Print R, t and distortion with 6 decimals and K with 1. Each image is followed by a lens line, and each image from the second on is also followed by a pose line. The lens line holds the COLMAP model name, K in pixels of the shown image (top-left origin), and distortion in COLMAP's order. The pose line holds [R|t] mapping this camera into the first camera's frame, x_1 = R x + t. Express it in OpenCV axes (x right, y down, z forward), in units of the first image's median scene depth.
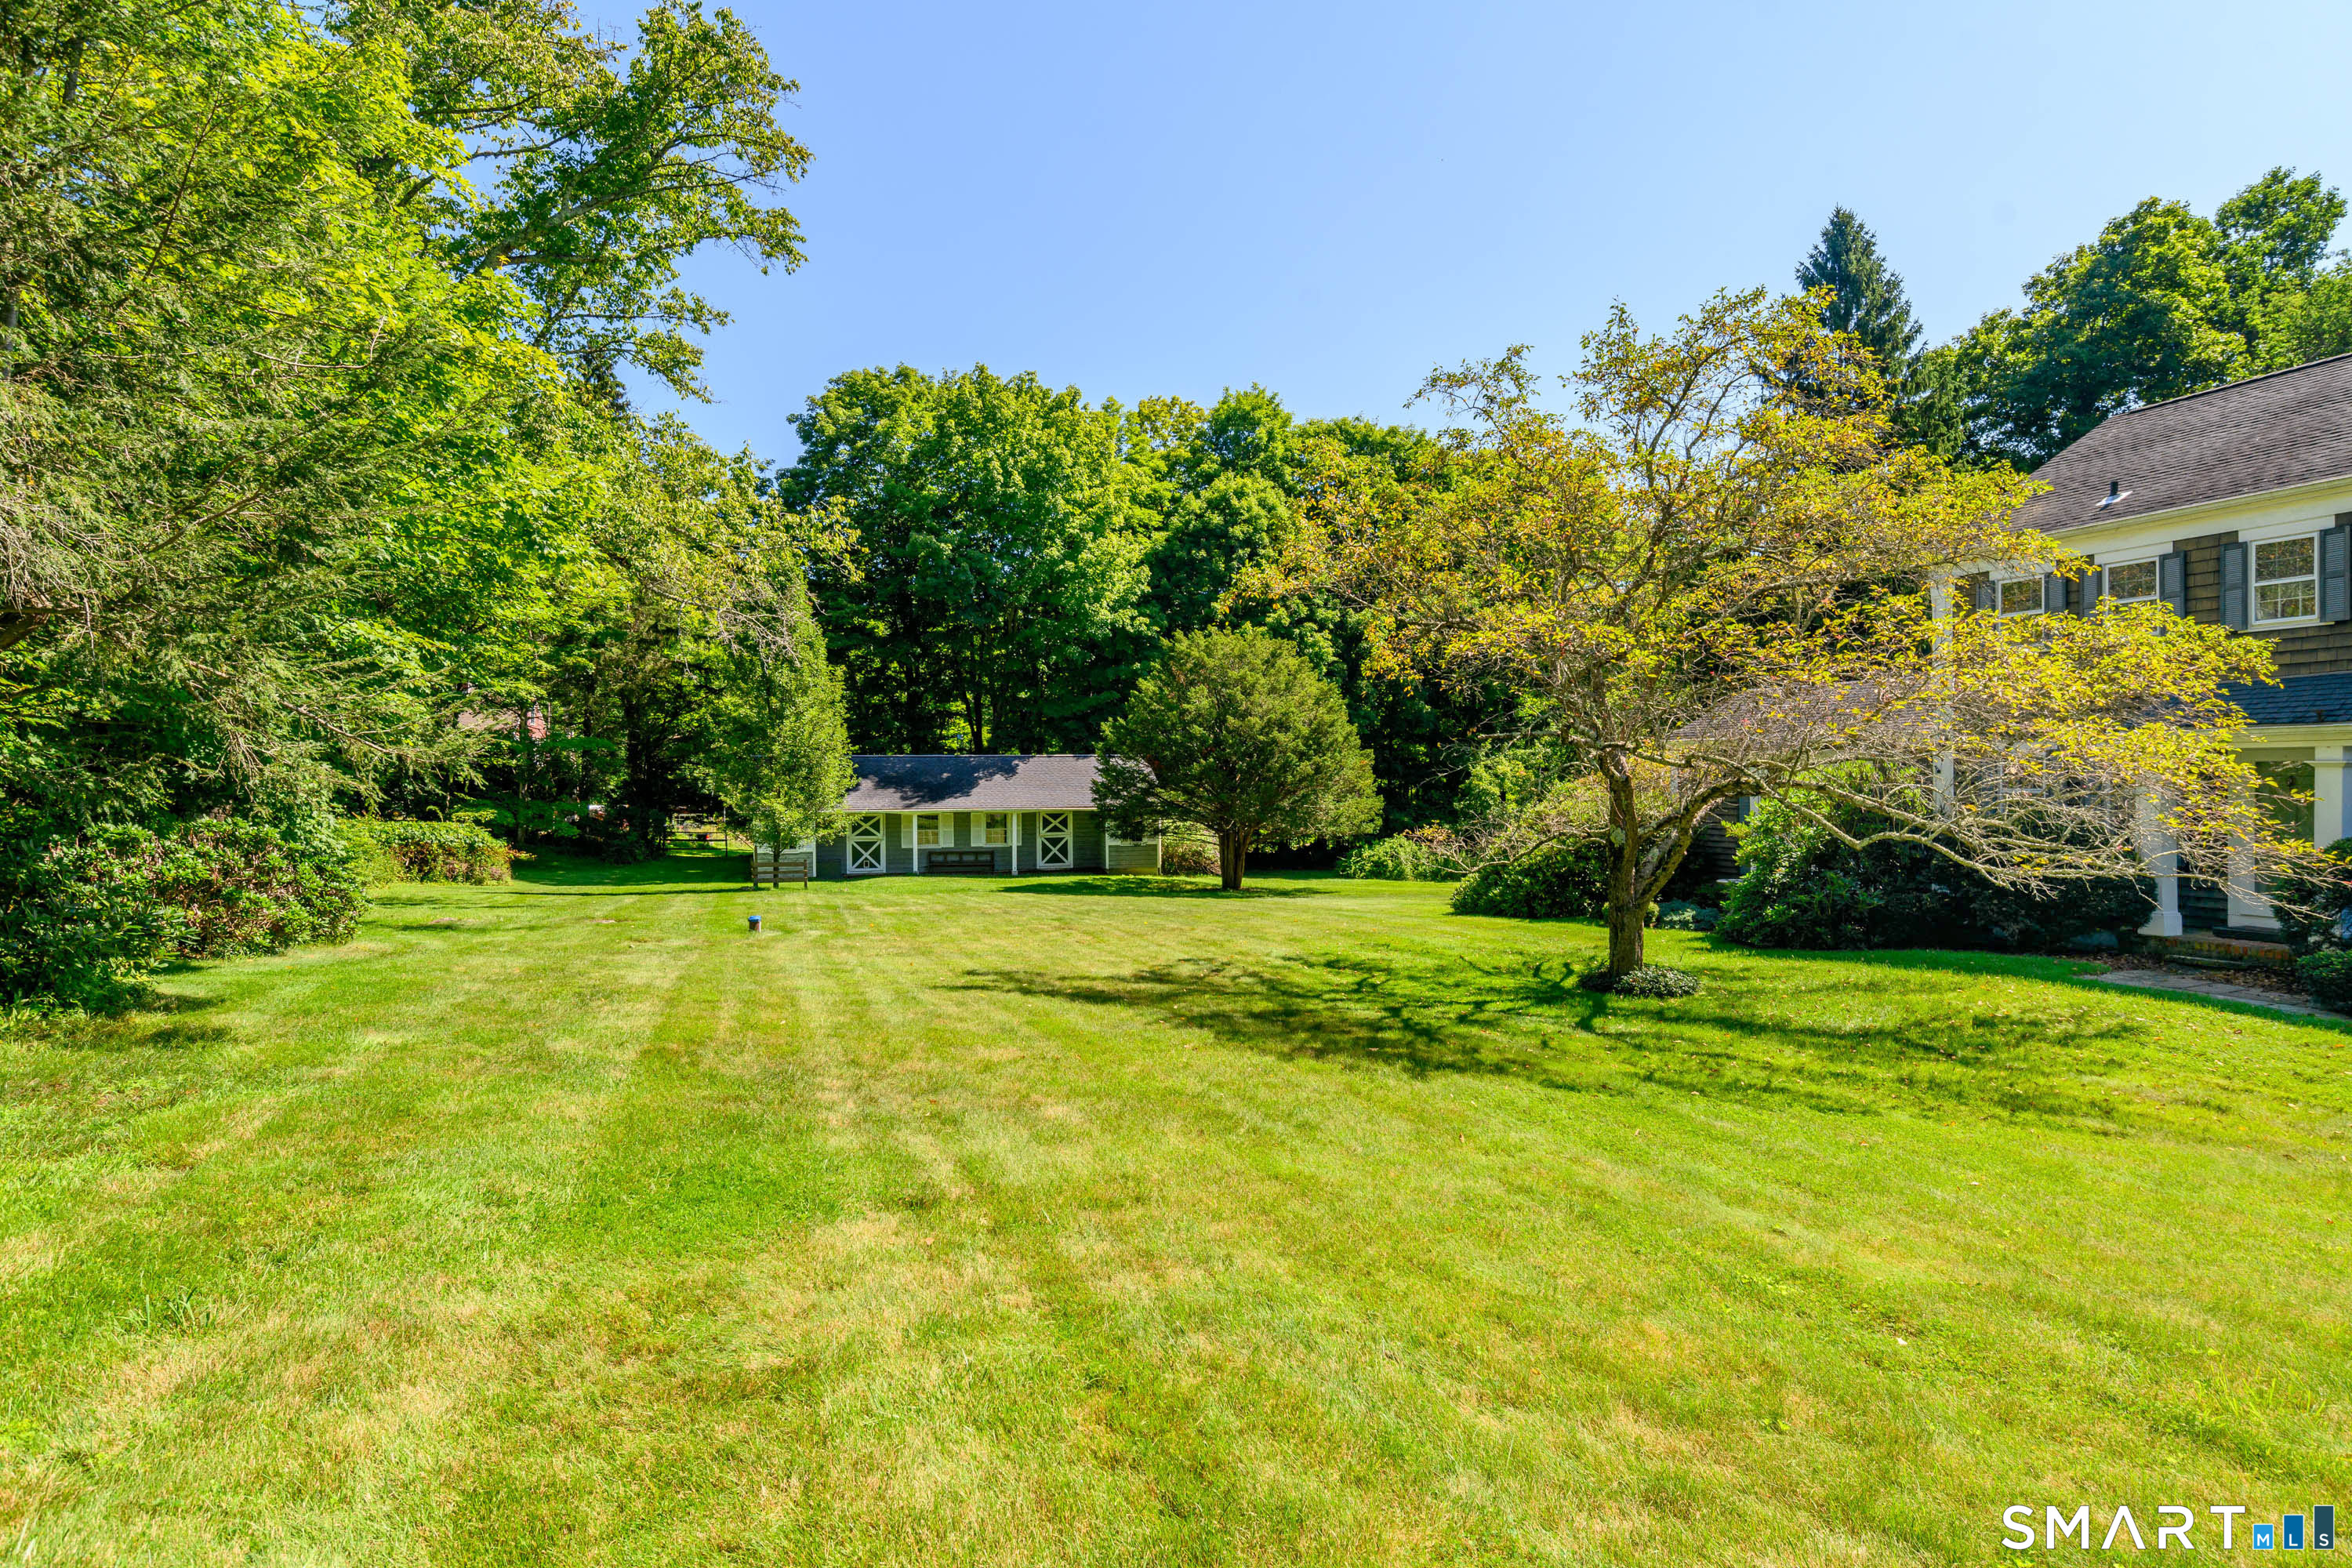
lens RADIAL K [[1203.0, 0, 1185.7], [0, 1203.0, 785.2], [0, 0, 1]] dist [0.003432, 0.000665]
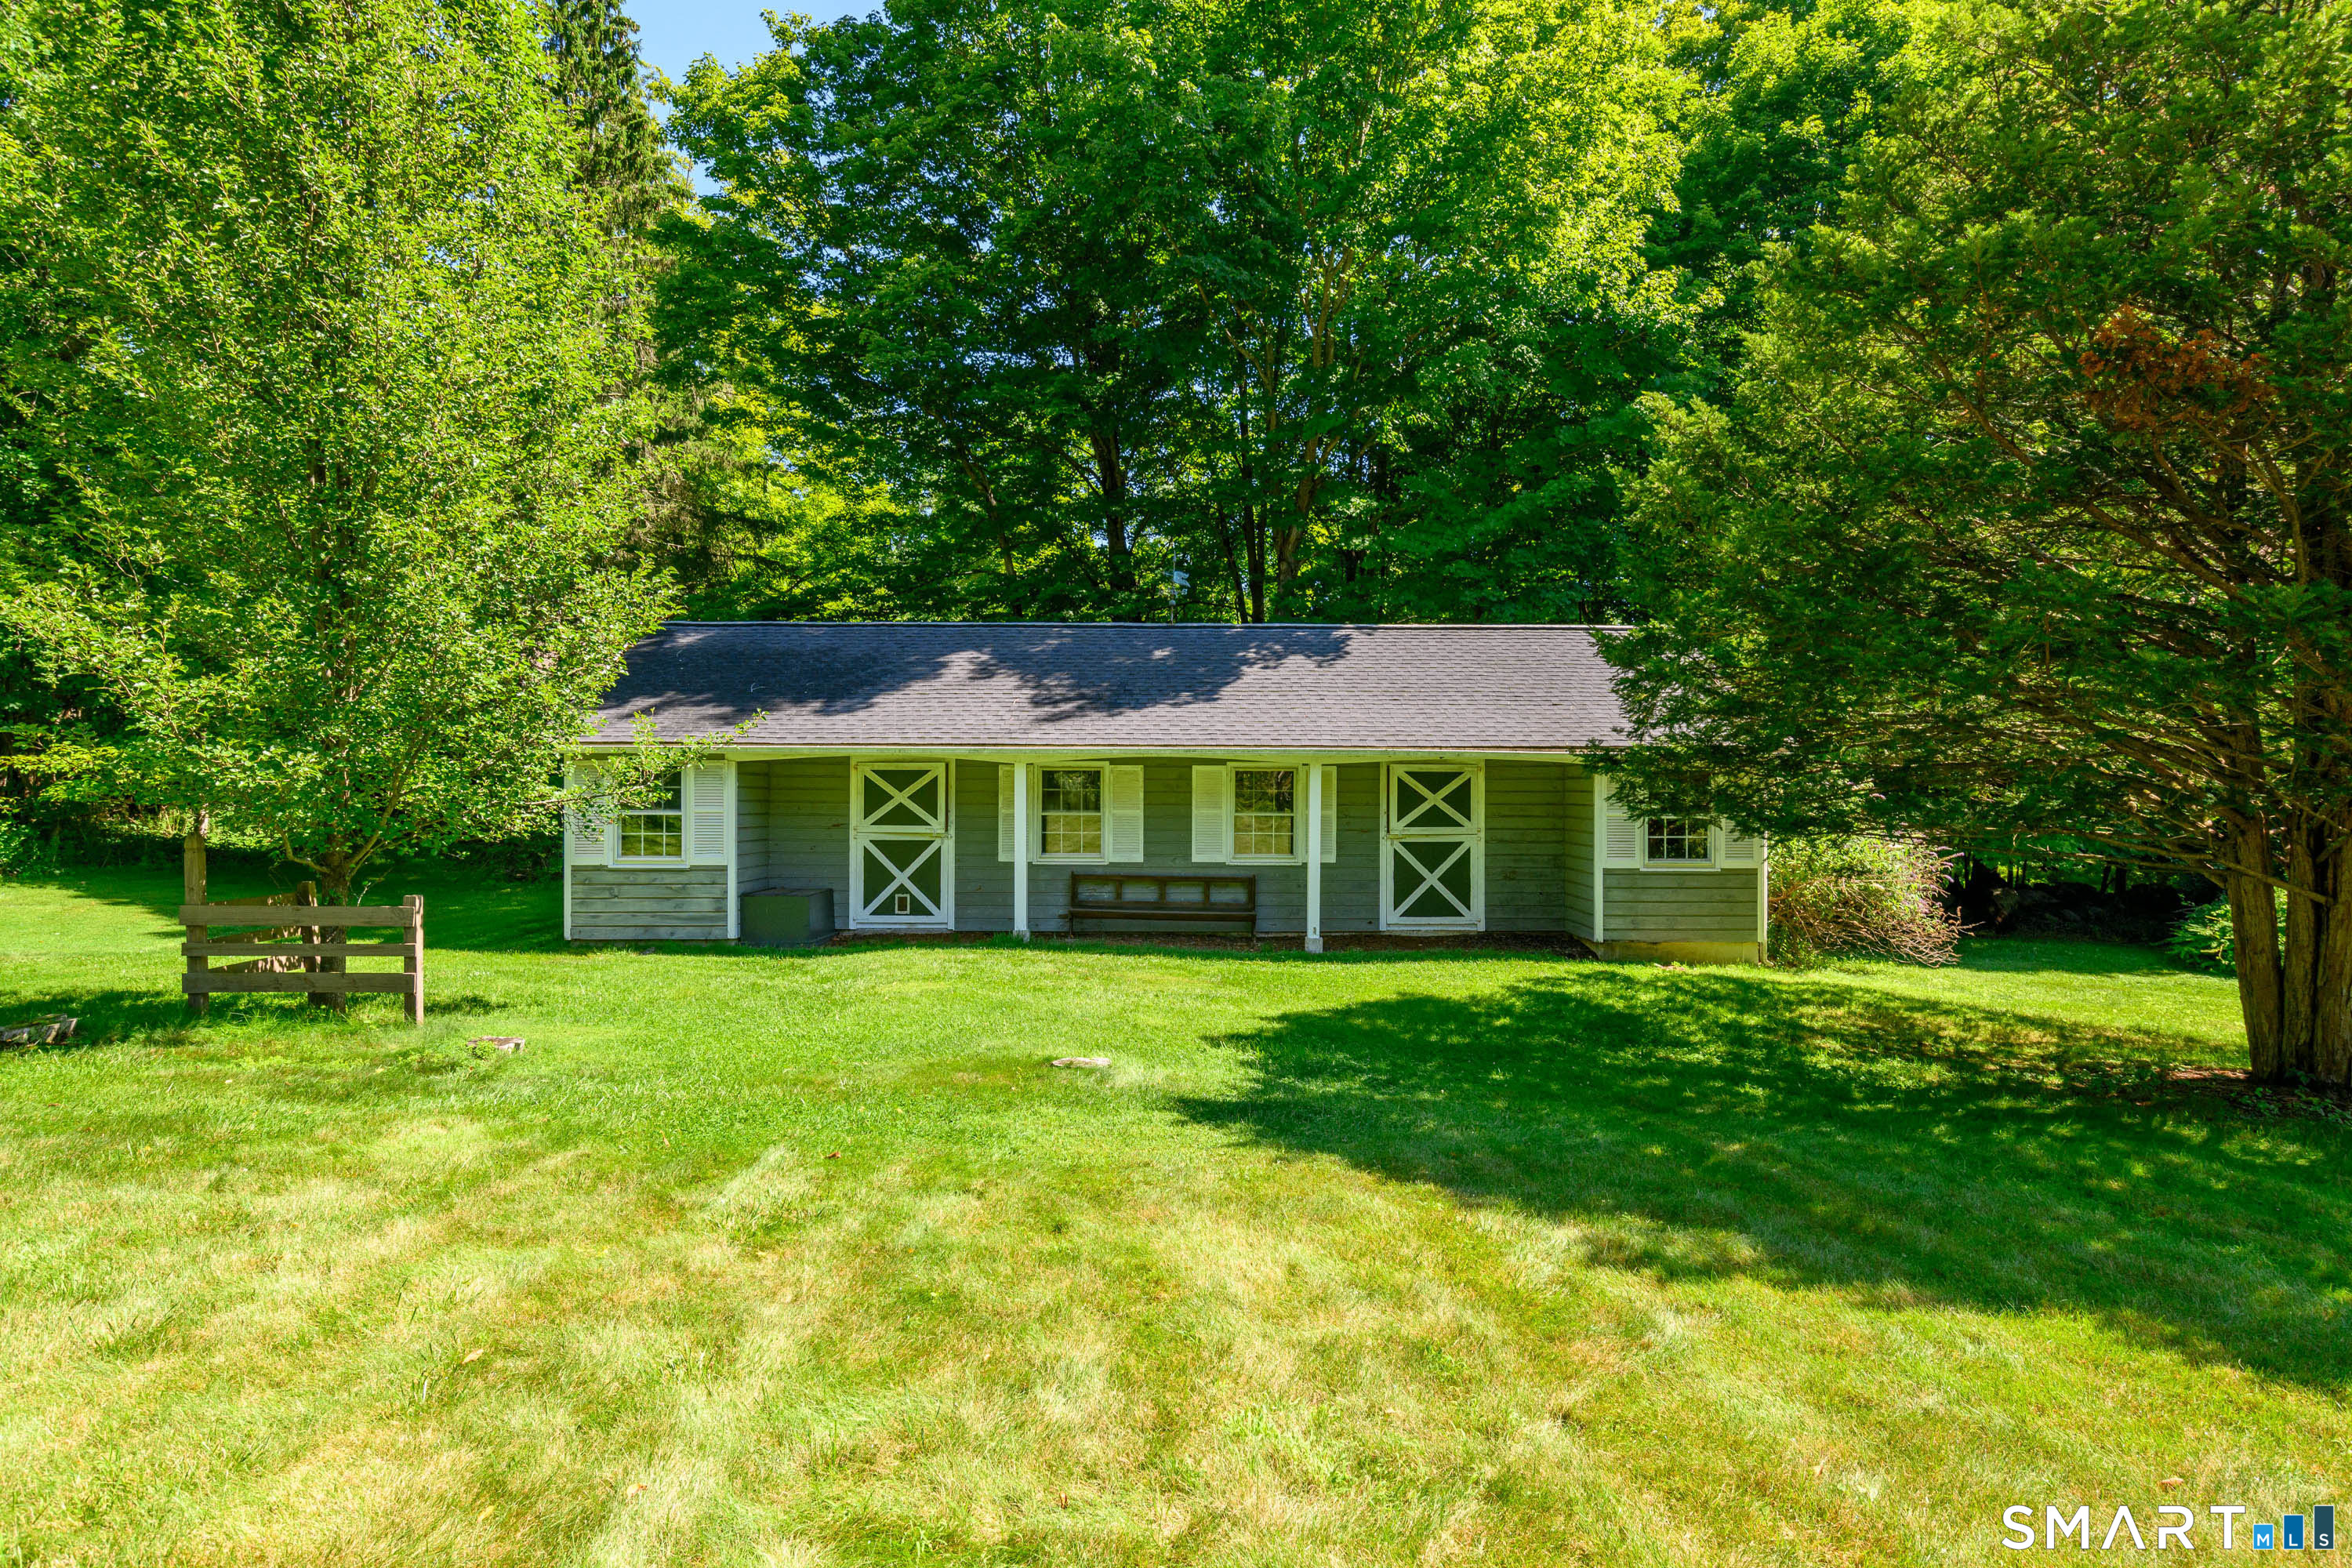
lens RADIAL K [[1203.0, 0, 1178.3], [0, 1203.0, 781.8], [0, 0, 1]] dist [0.003432, 0.000665]
pose [[0.962025, 0.010759, -0.272749, -0.086626], [-0.011820, 0.999928, -0.002246, 0.028356], [0.272705, 0.005384, 0.962083, 0.660915]]
